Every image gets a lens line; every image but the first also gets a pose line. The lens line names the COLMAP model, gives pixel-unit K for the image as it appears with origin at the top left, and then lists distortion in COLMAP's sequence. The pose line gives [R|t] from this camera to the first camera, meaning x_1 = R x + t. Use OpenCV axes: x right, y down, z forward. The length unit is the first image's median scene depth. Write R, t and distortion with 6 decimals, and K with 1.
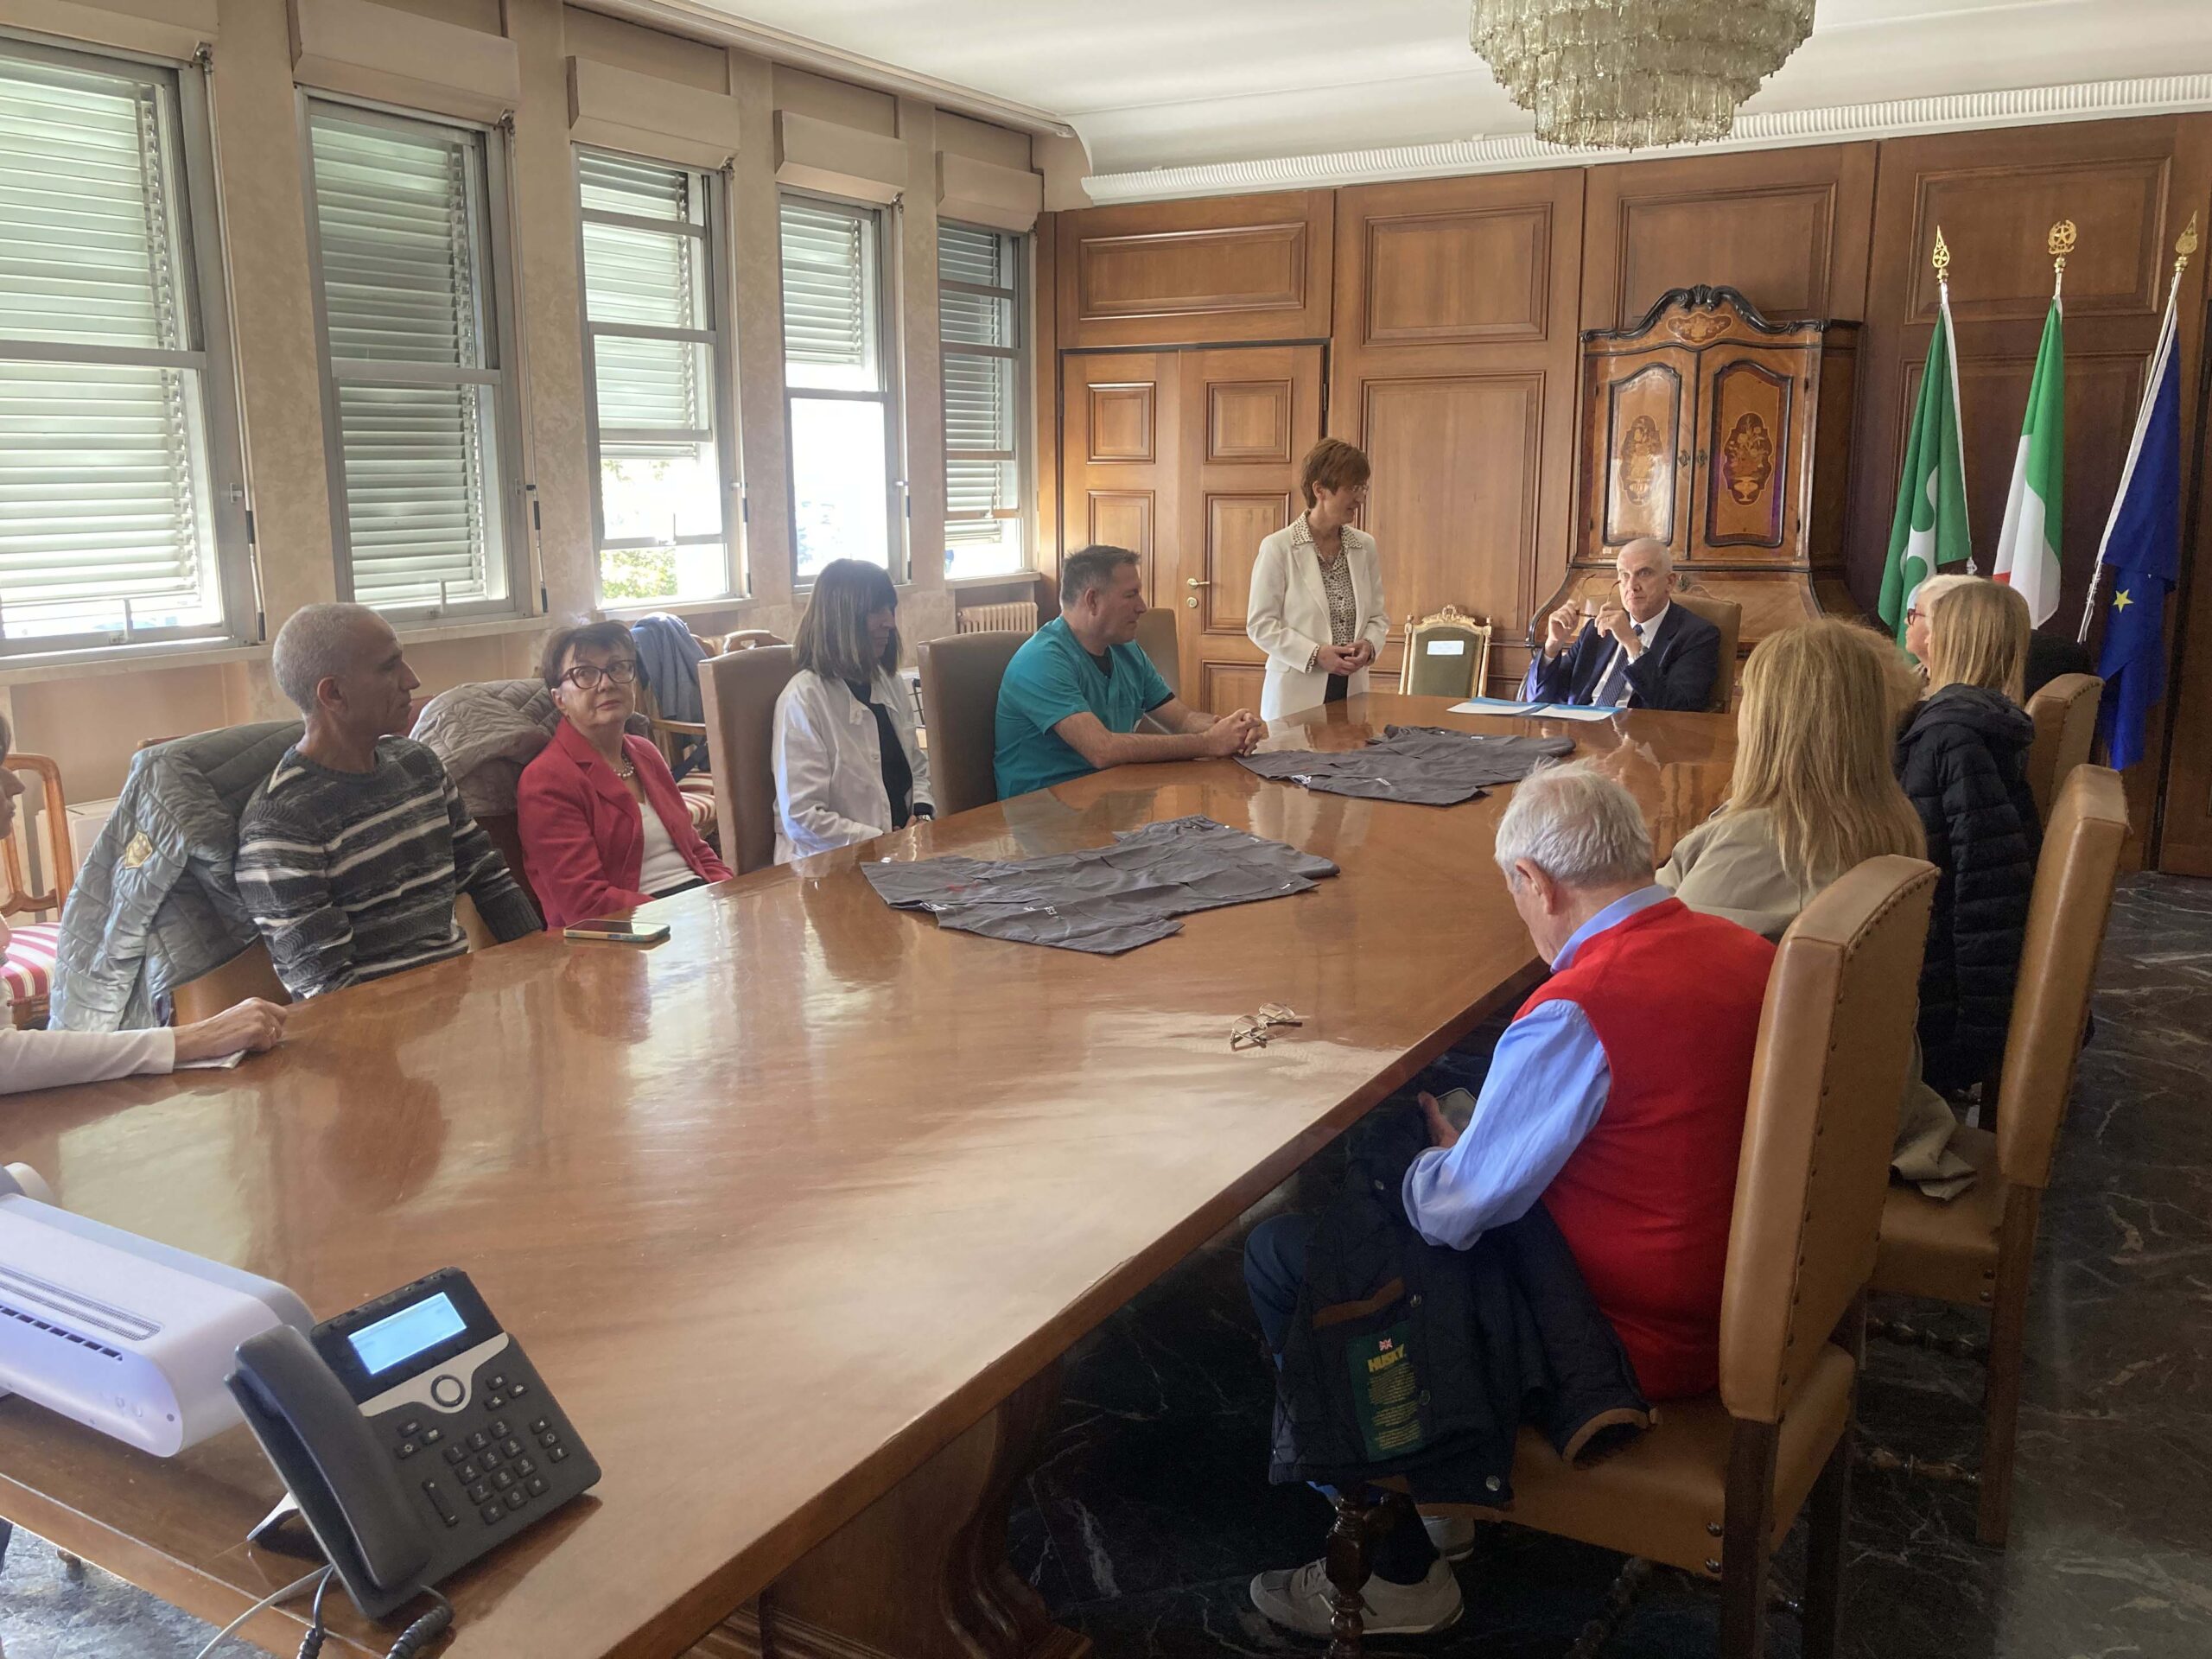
lens RADIAL K [[1811.1, 0, 1106.0], [0, 1811.1, 829.5], [0, 0, 1]] dist [0.058471, -0.109733]
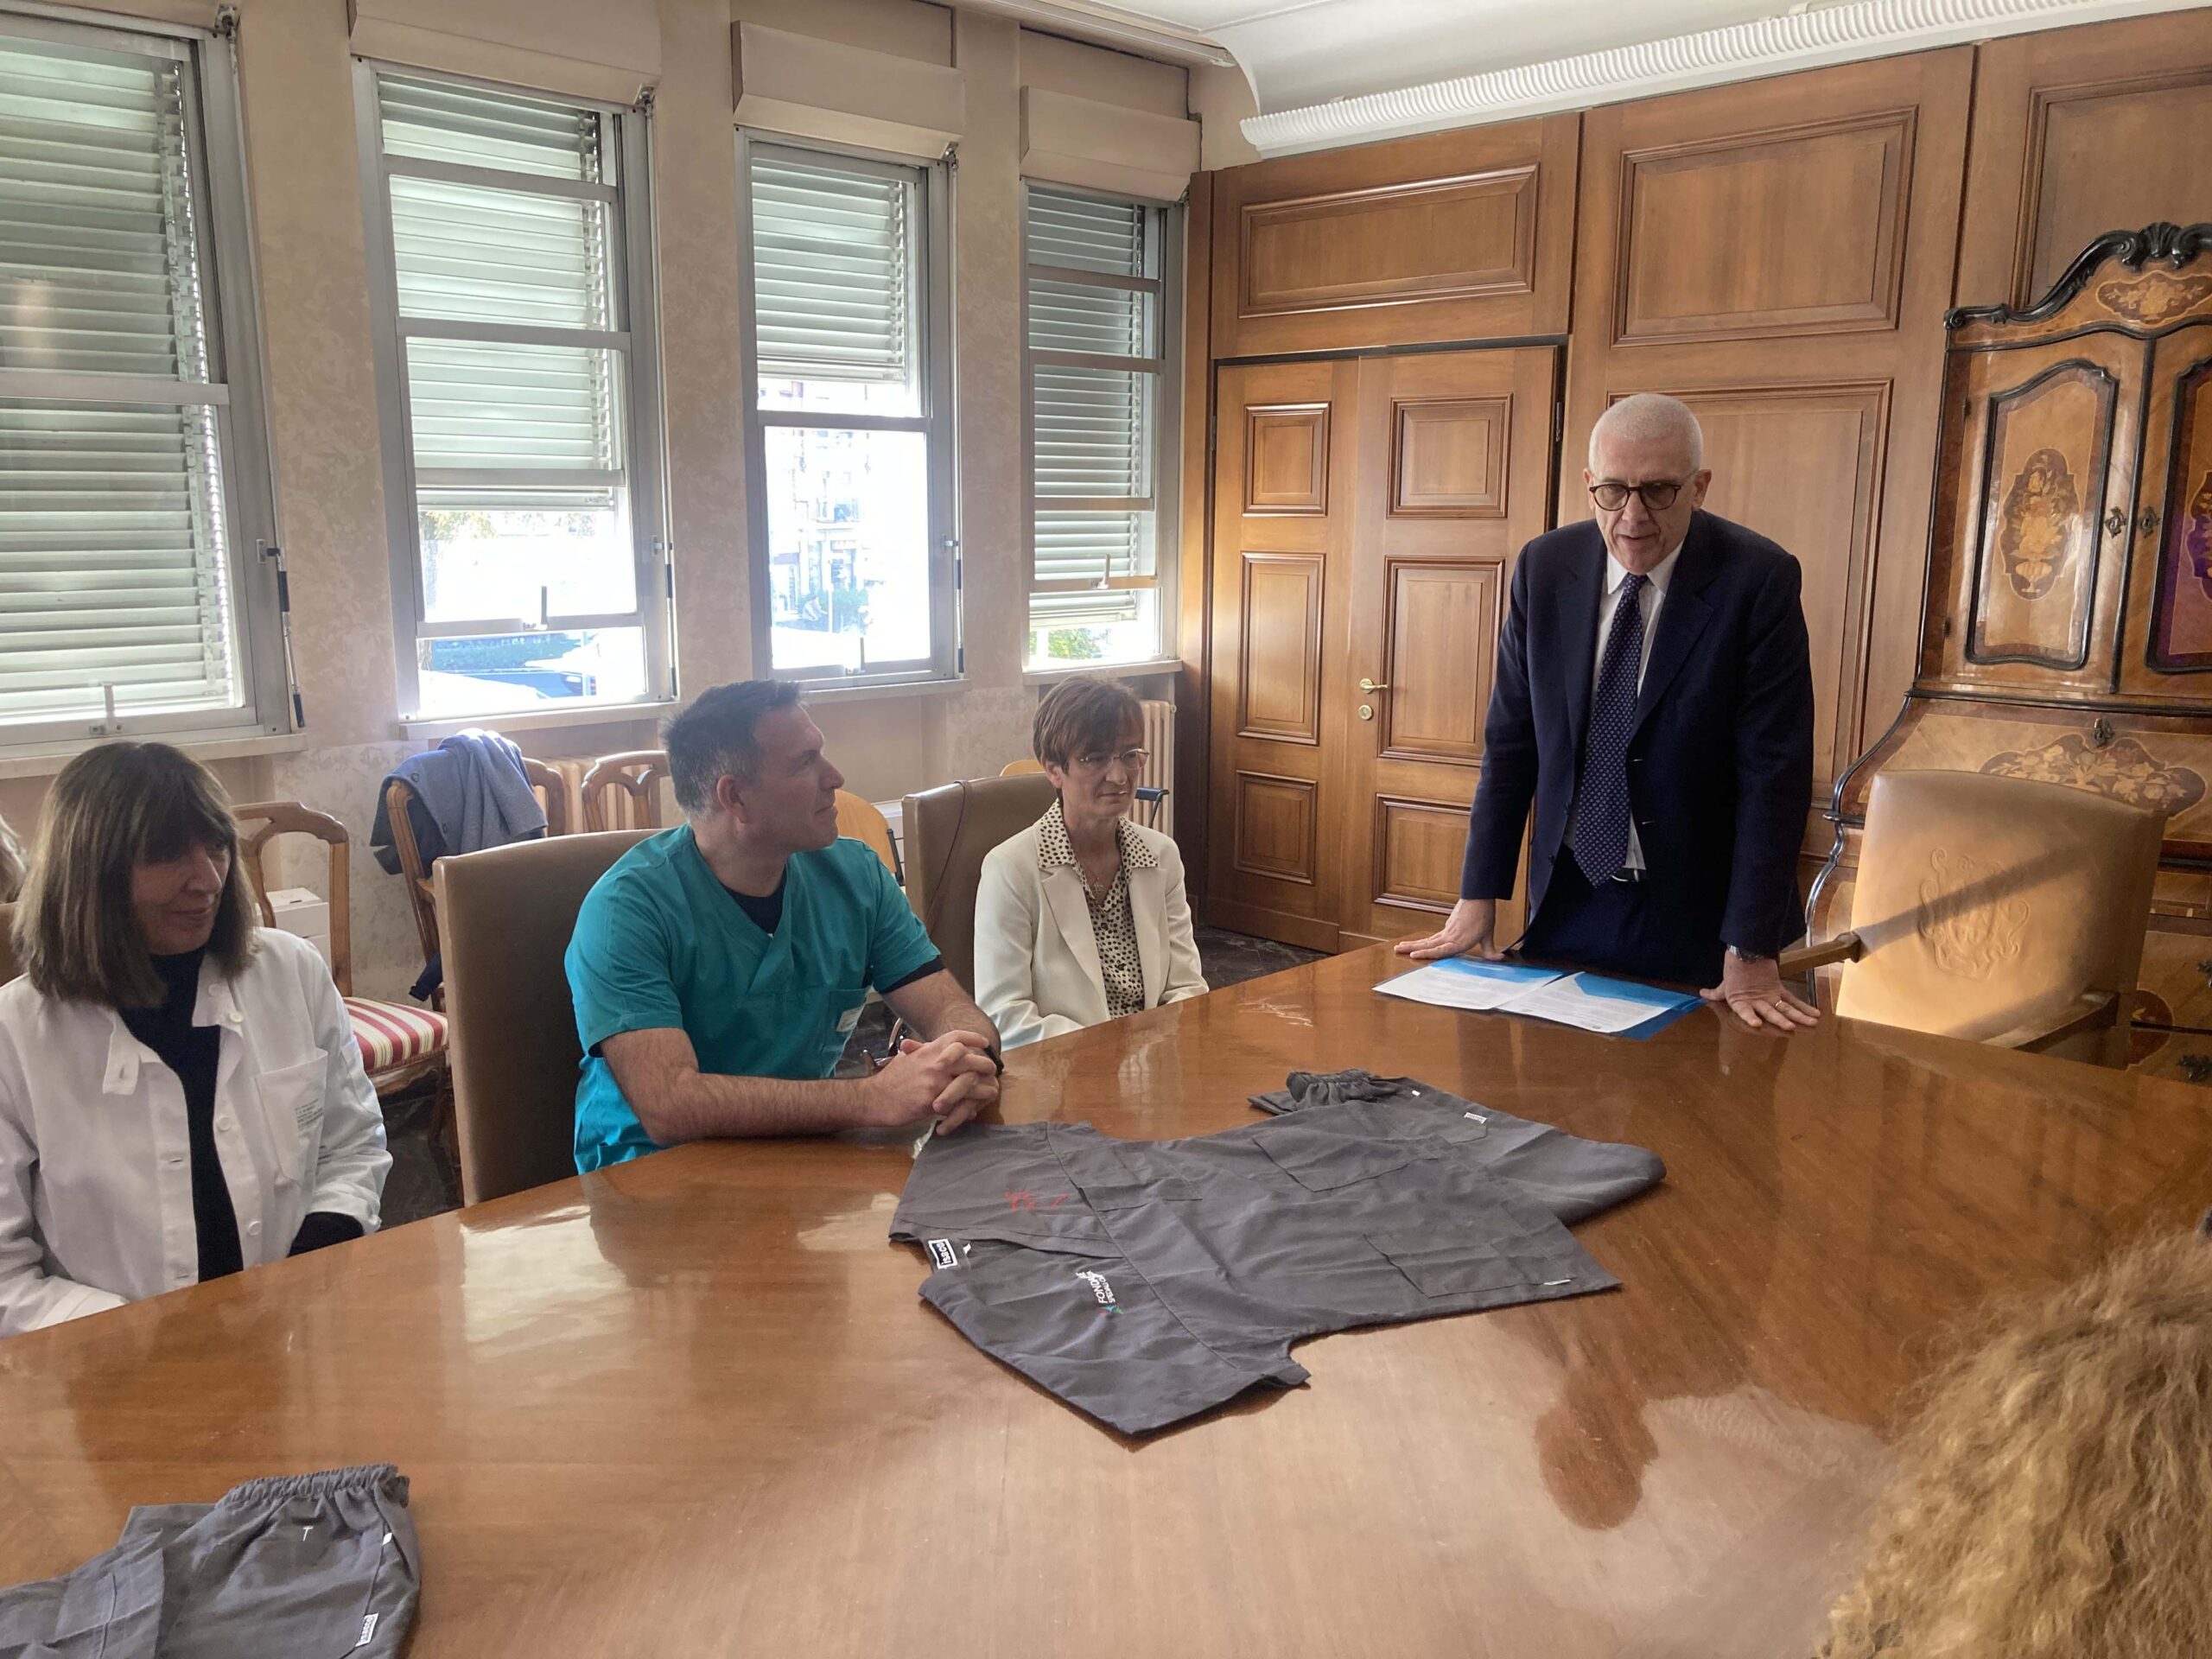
lens RADIAL K [[1817.3, 0, 1096.7], [0, 1817.3, 872.2], [0, 0, 1]] dist [0.016349, 0.007532]
pose [[0.966787, 0.057975, -0.248921, 0.141769], [-0.057274, 0.998308, 0.010065, -0.072192], [0.249084, 0.004525, 0.968471, 0.320818]]
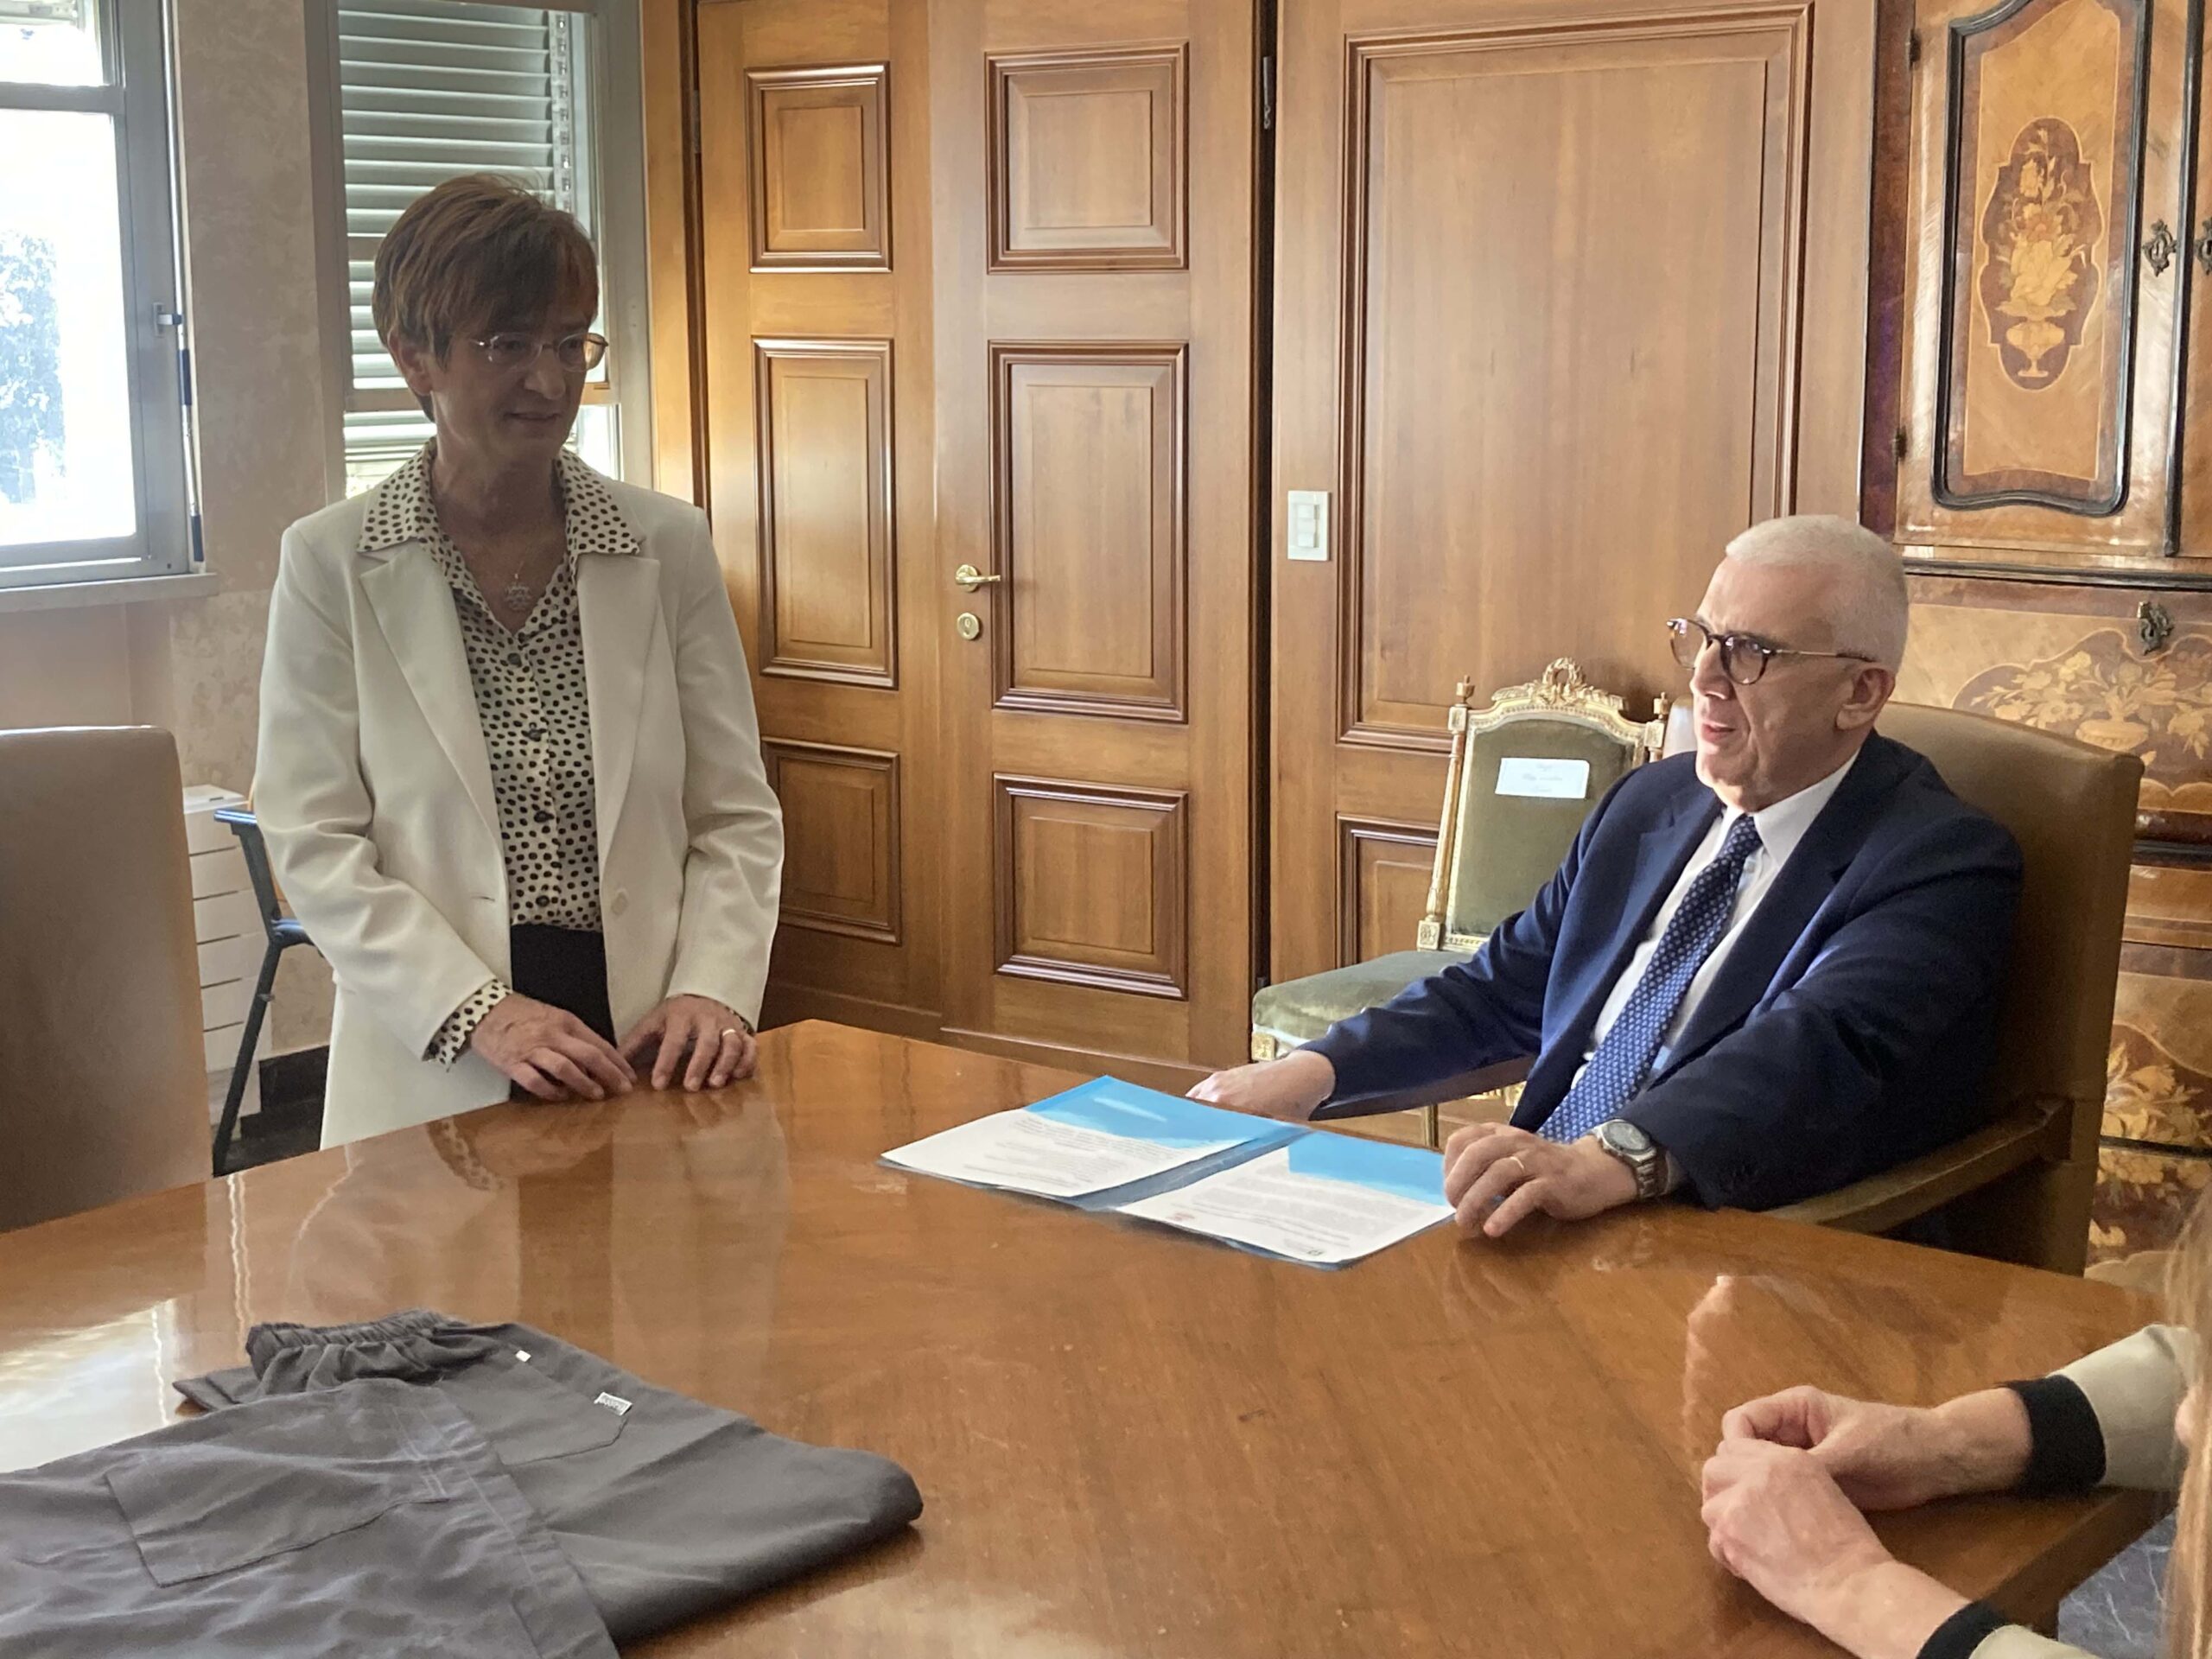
lens RADIAL K [[3139.8, 0, 1106.0], [0, 3139.8, 829.5], [0, 0, 1]] dist [0.189927, -0.660401]
pose [[0.986595, 0.026091, -0.161086, 0.209467], [-0.030723, 0.999181, -0.026329, -0.073039], [0.160267, 0.030925, 0.986589, 0.380736]]
